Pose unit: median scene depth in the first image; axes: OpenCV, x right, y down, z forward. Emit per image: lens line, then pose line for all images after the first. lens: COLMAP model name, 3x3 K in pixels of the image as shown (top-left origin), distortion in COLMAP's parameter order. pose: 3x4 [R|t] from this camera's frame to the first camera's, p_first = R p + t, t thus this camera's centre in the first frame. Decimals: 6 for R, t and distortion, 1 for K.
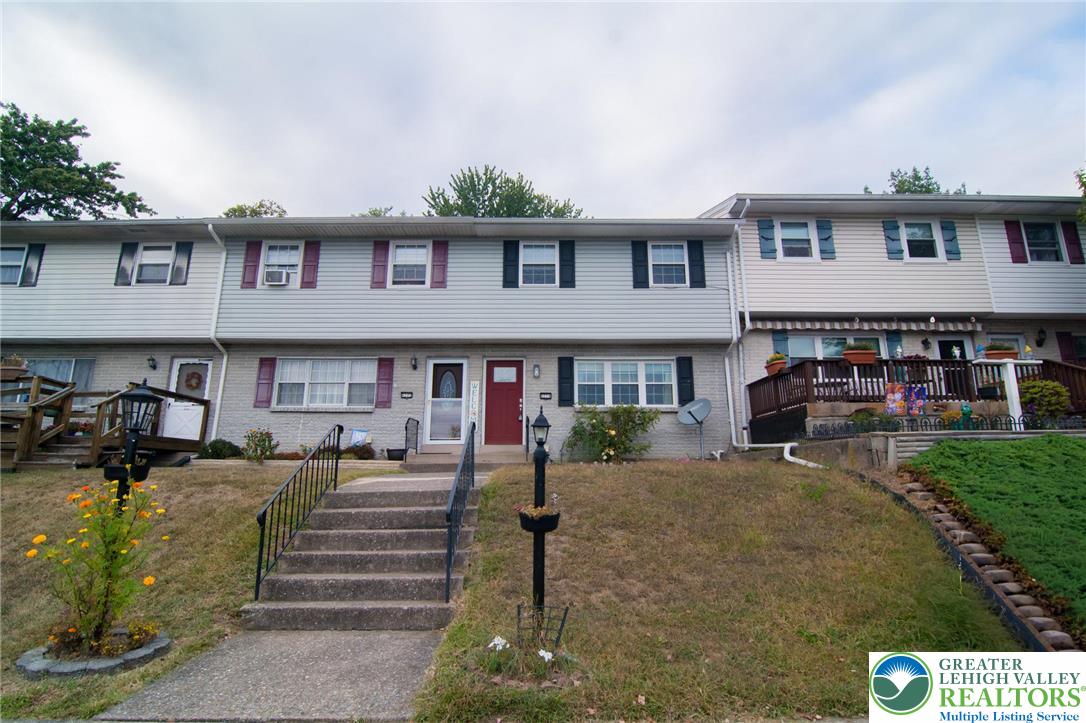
lens RADIAL K [[530.2, 0, 543.0], [0, 530.2, 361.5], [0, 0, 1]] dist [-0.002864, -0.018570]
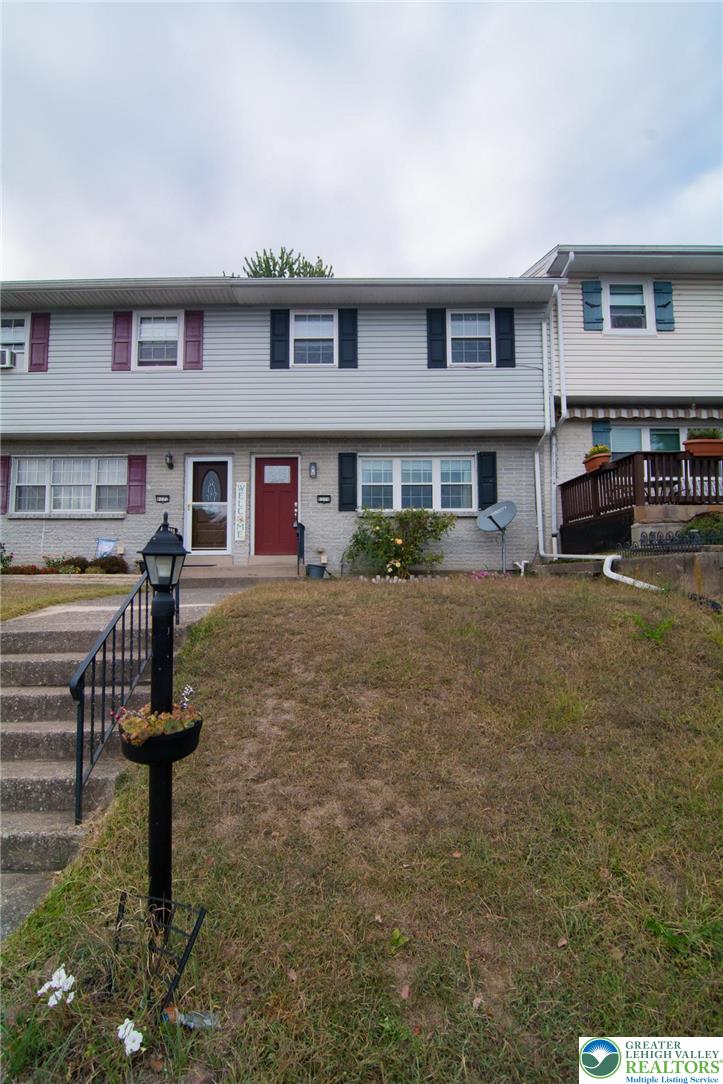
lens RADIAL K [[529.3, 0, 347.6], [0, 529.3, 541.4], [0, 0, 1]] dist [-0.002864, -0.018570]
pose [[0.999973, -0.004746, -0.005672, 0.048299], [0.005503, 0.989846, 0.142037, 0.011508], [0.004941, -0.142065, 0.989845, 0.142167]]
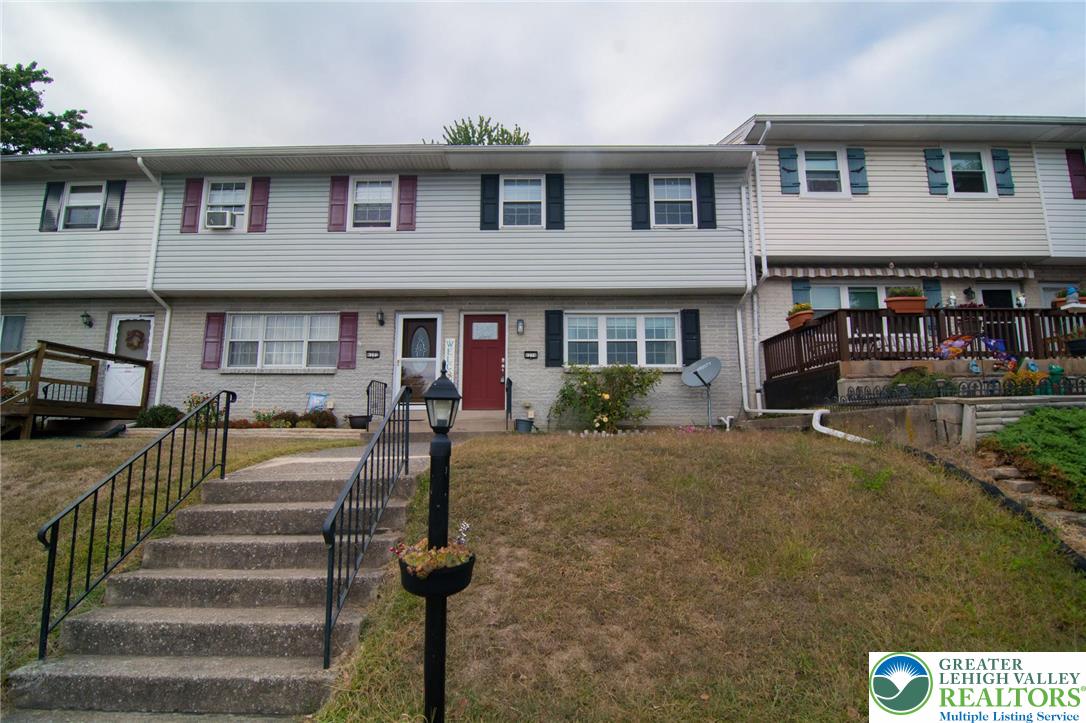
lens RADIAL K [[527.6, 0, 540.4], [0, 527.6, 359.1], [0, 0, 1]] dist [-0.003369, -0.016898]
pose [[0.999955, -0.003596, -0.008824, 0.028498], [0.004185, 0.997698, 0.067683, 0.013046], [0.008560, -0.067717, 0.997668, 0.130066]]
